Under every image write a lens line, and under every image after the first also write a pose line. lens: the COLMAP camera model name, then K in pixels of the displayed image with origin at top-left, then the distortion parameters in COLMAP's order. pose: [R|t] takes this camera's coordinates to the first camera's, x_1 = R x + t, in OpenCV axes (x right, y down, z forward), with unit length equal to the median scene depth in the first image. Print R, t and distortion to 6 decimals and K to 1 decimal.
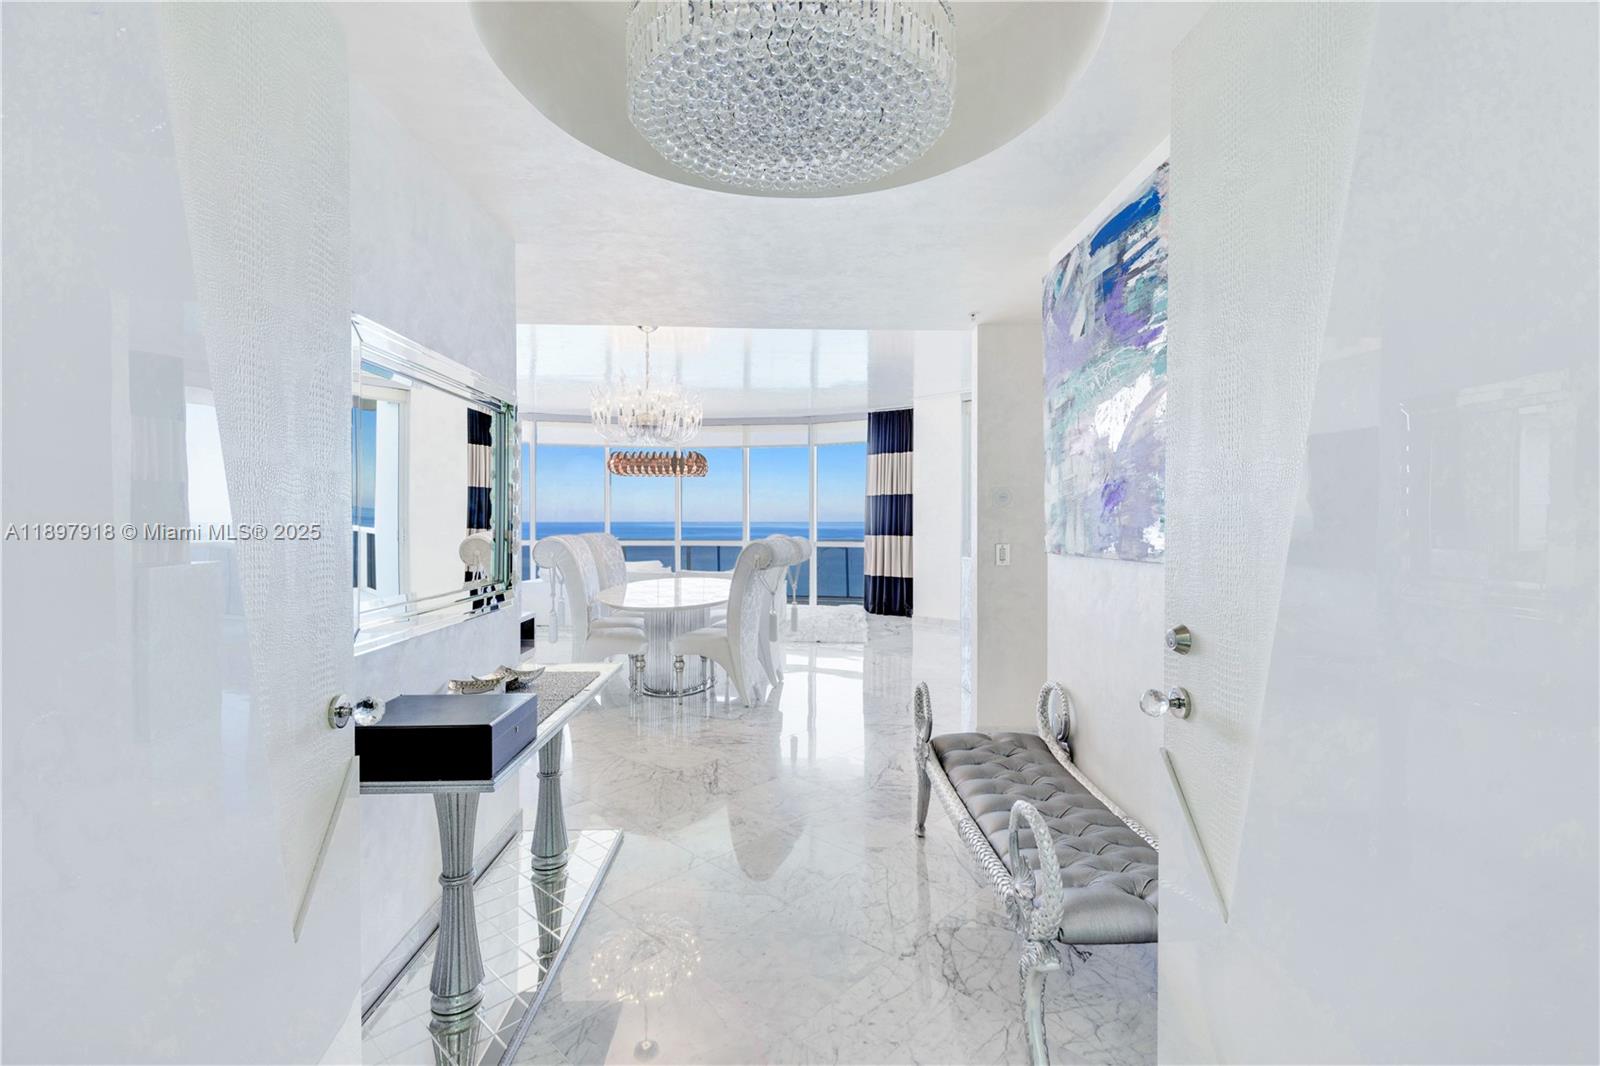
lens RADIAL K [[717.2, 0, 820.2], [0, 717.2, 512.0], [0, 0, 1]] dist [0.013505, -0.003549]
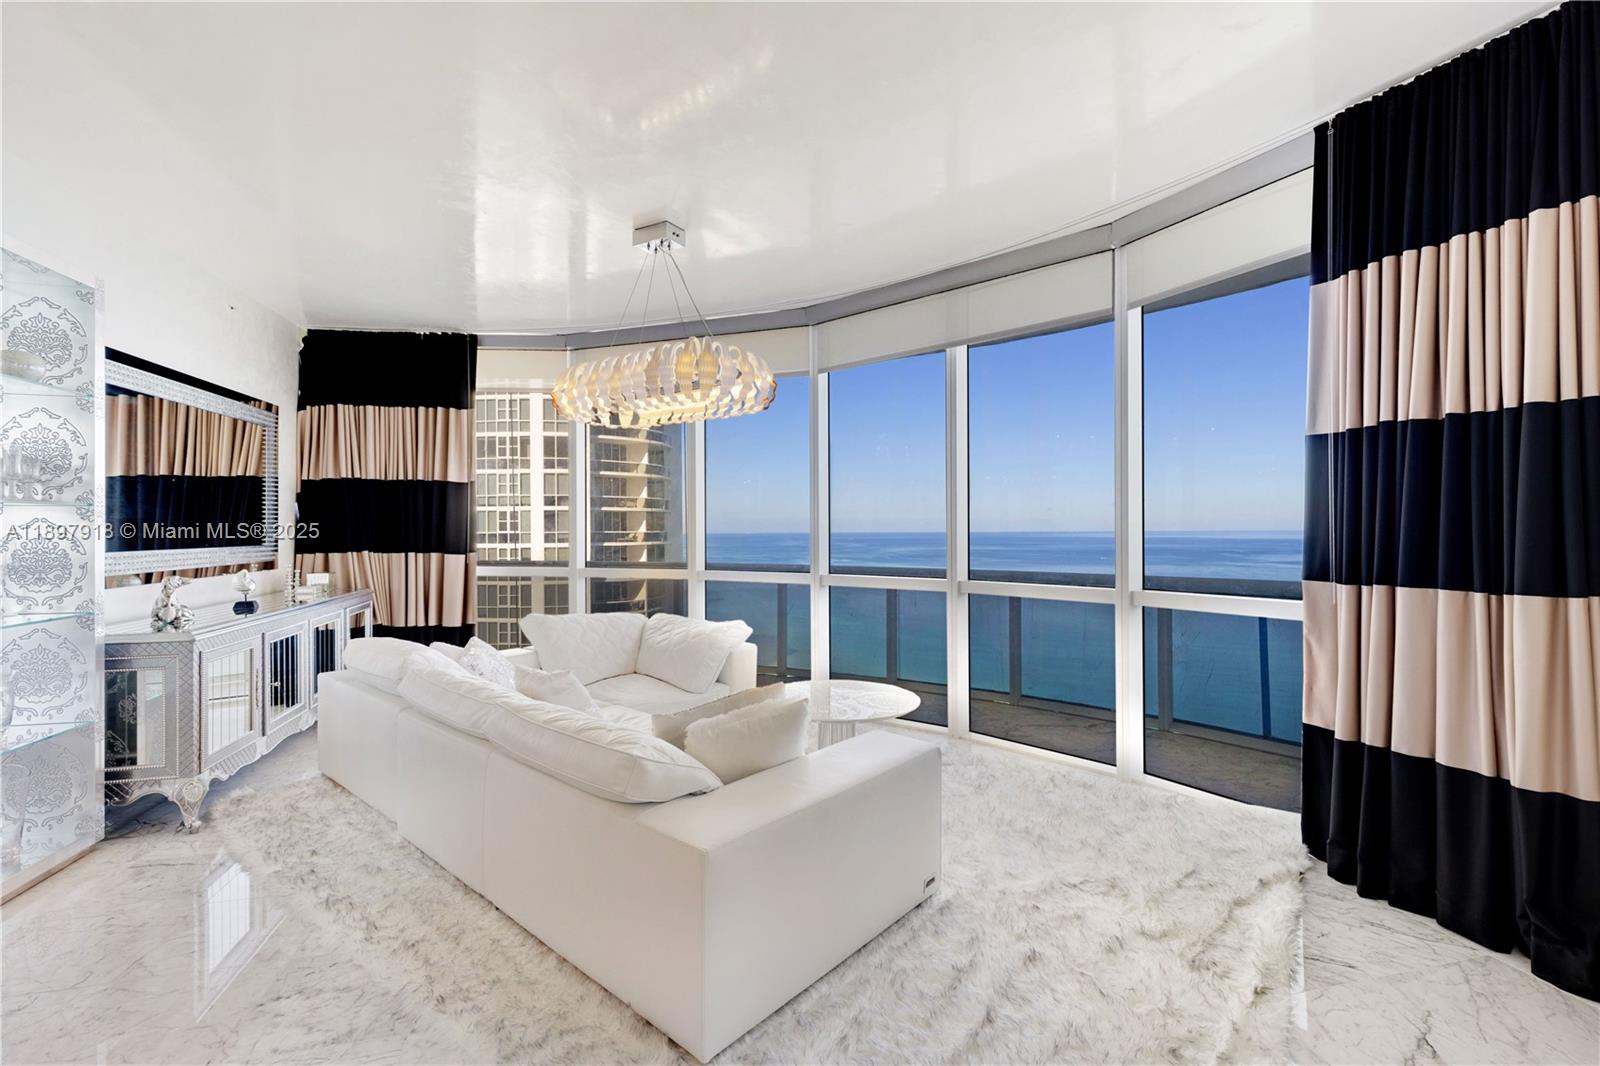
lens RADIAL K [[717.2, 0, 815.0], [0, 717.2, 527.7], [0, 0, 1]] dist [0.013505, -0.003549]
pose [[0.834443, -0.010166, -0.551001, 0.133946], [0.008787, 0.999948, -0.005142, 0.026421], [0.551024, -0.000551, 0.834489, 1.525698]]
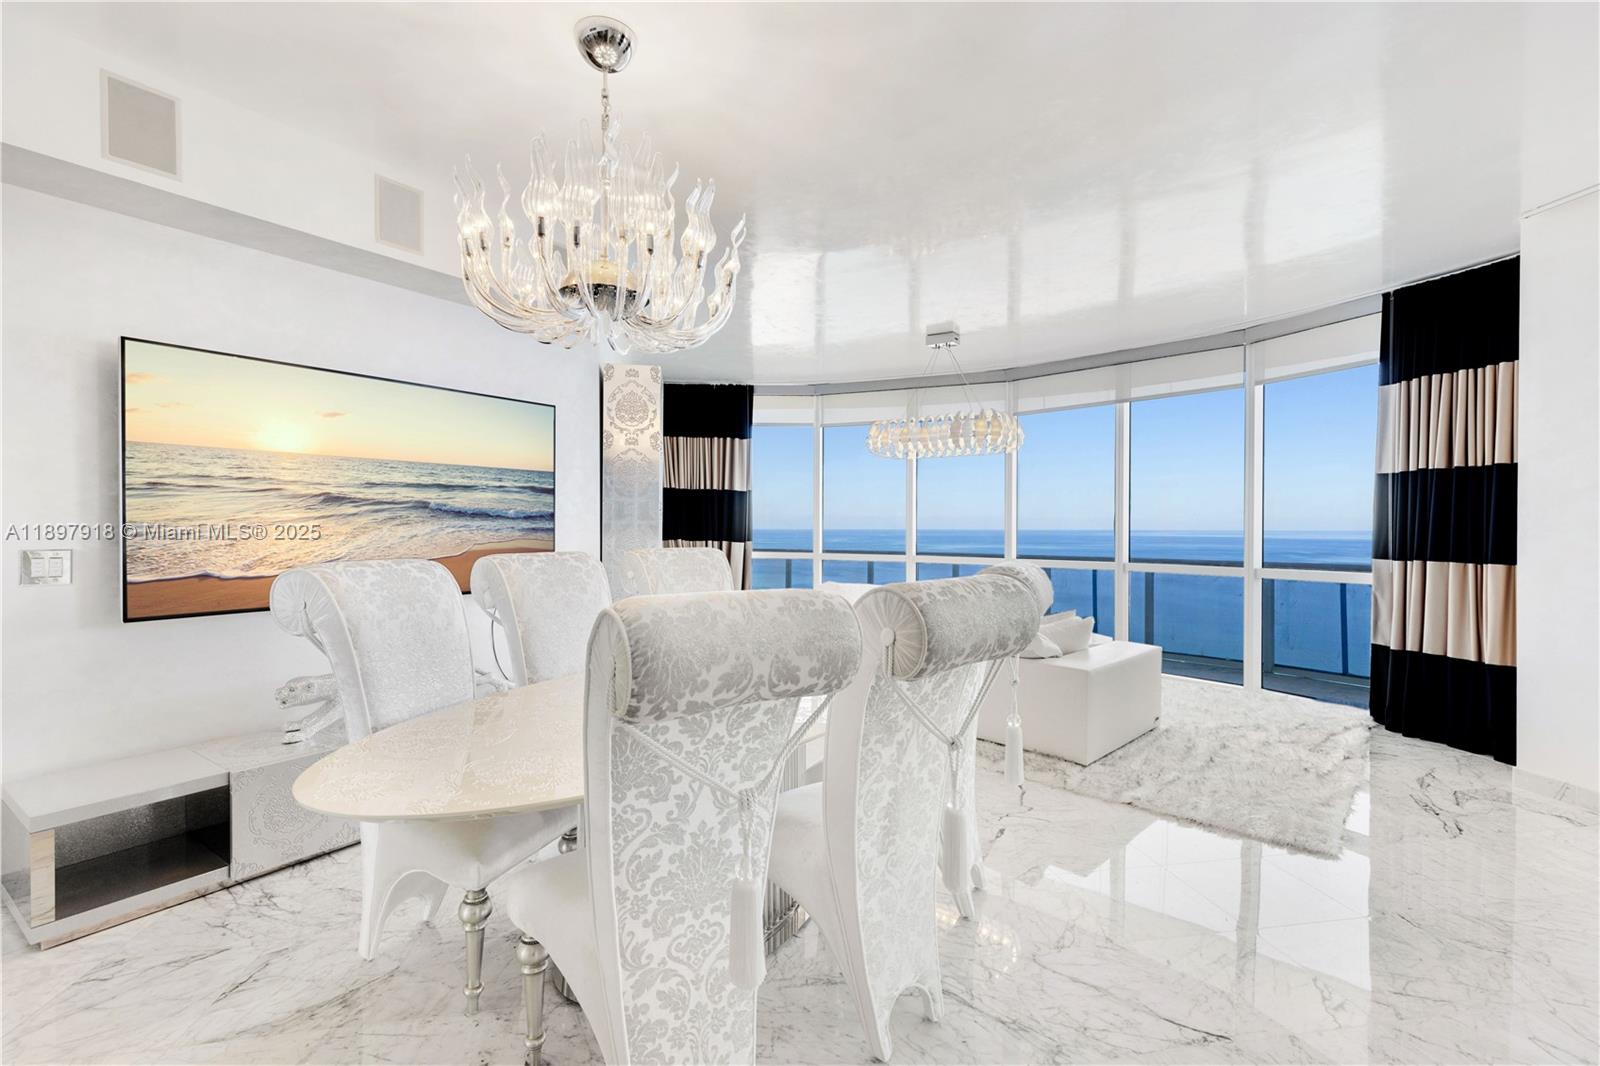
lens RADIAL K [[717.2, 0, 811.1], [0, 717.2, 527.6], [0, 0, 1]] dist [0.013505, -0.003549]
pose [[0.795040, -0.001067, -0.606556, 0.129972], [0.002237, 0.999997, 0.001173, 0.023253], [0.606553, -0.002290, 0.795040, 0.915114]]
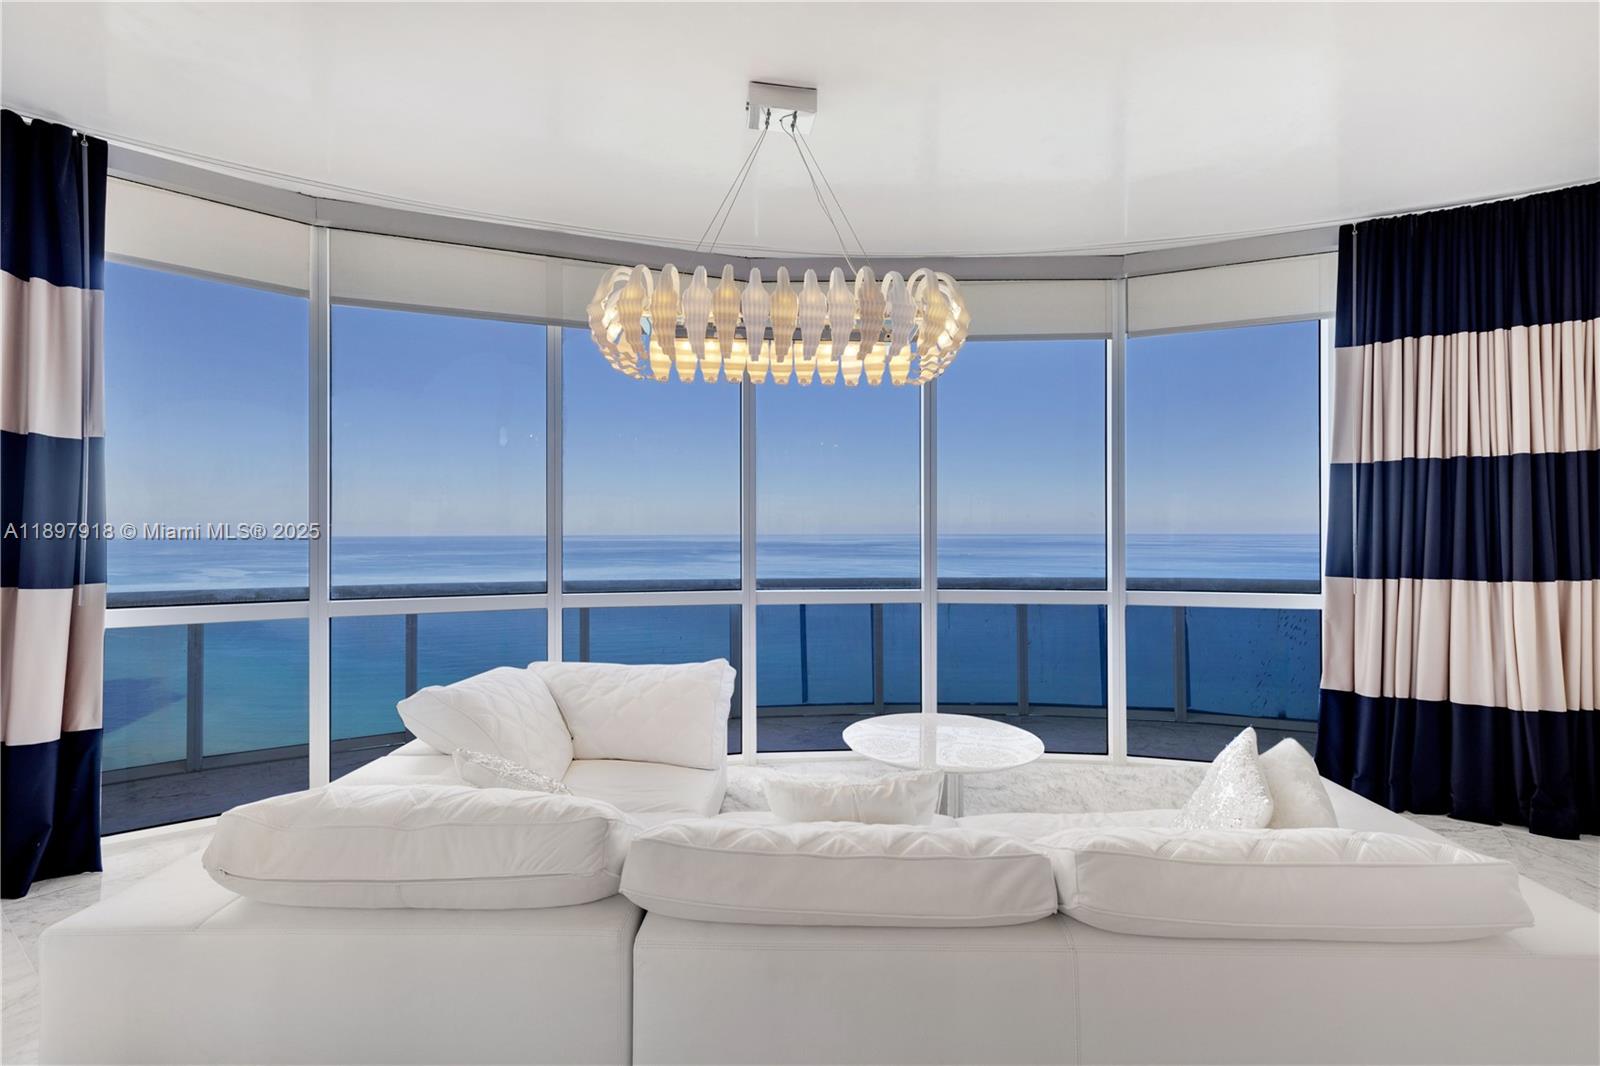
lens RADIAL K [[717.2, 0, 804.2], [0, 717.2, 530.3], [0, 0, 1]] dist [0.013505, -0.003549]
pose [[0.993399, -0.006246, 0.114543, -0.543781], [0.006411, 0.999979, -0.001069, 0.017729], [-0.114534, 0.001797, 0.993418, 1.554174]]
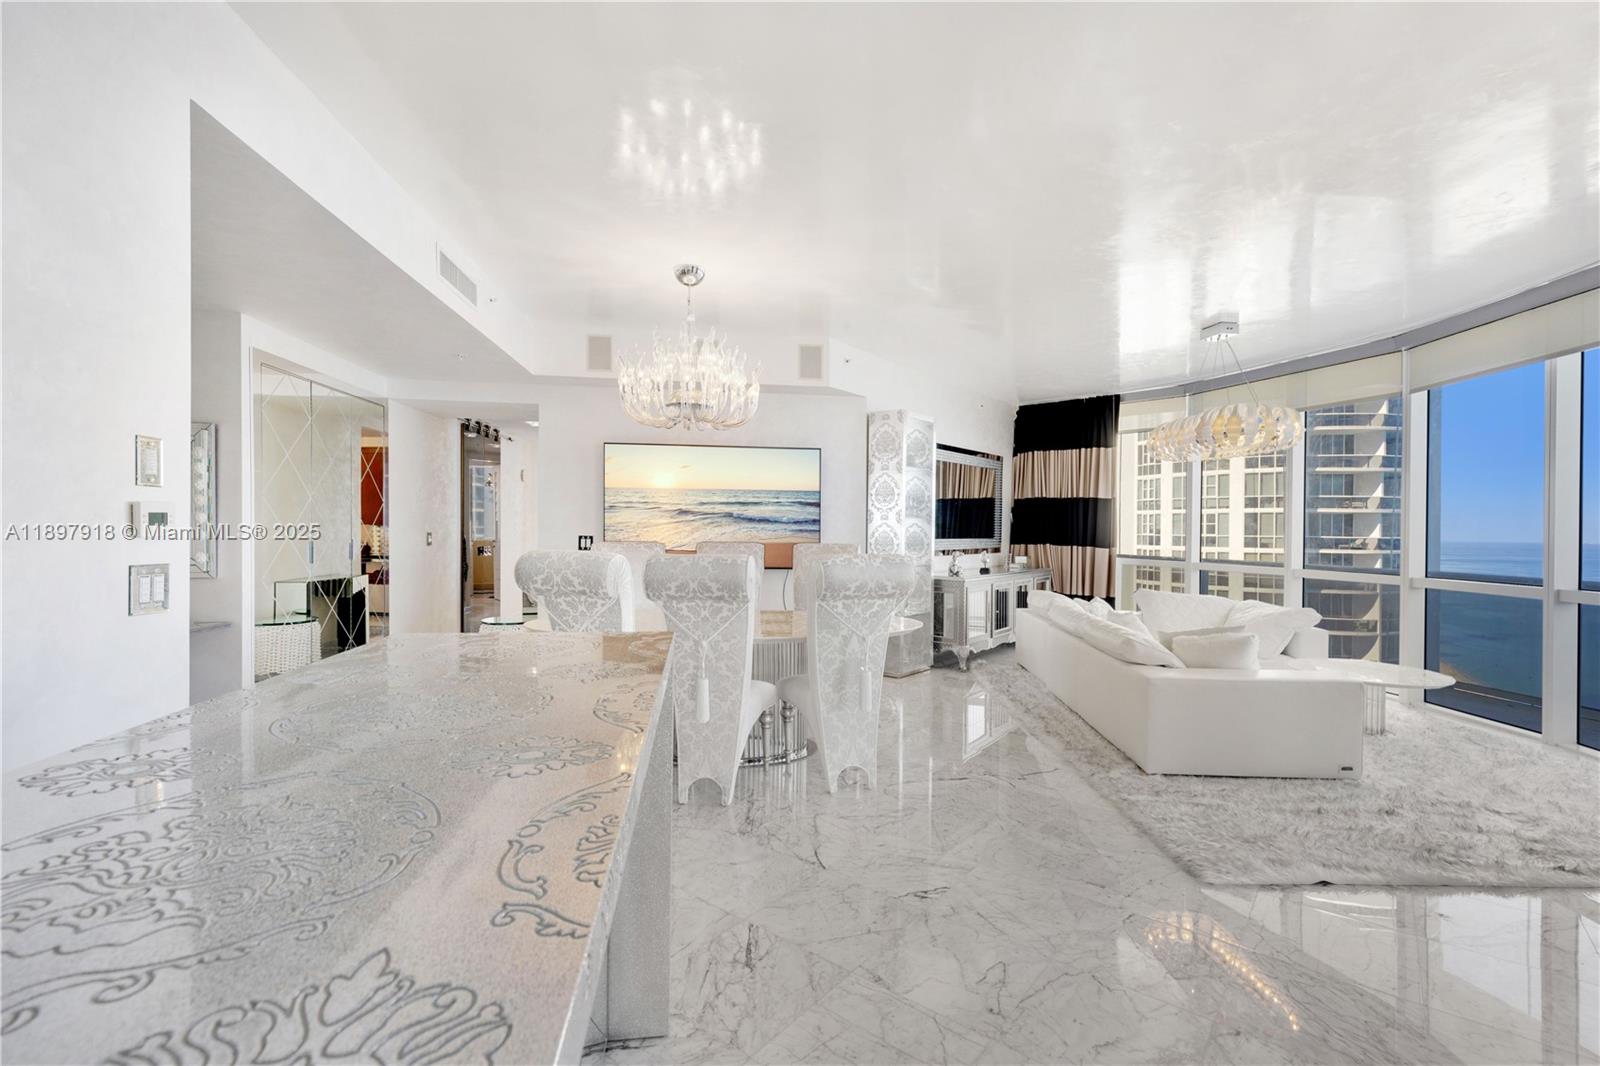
lens RADIAL K [[717.2, 0, 796.1], [0, 717.2, 525.8], [0, 0, 1]] dist [0.013505, -0.003549]
pose [[0.057867, -0.008298, -0.998290, 0.695677], [-0.012436, 0.999882, -0.009032, 0.030811], [0.998247, 0.012937, 0.057757, 1.347389]]
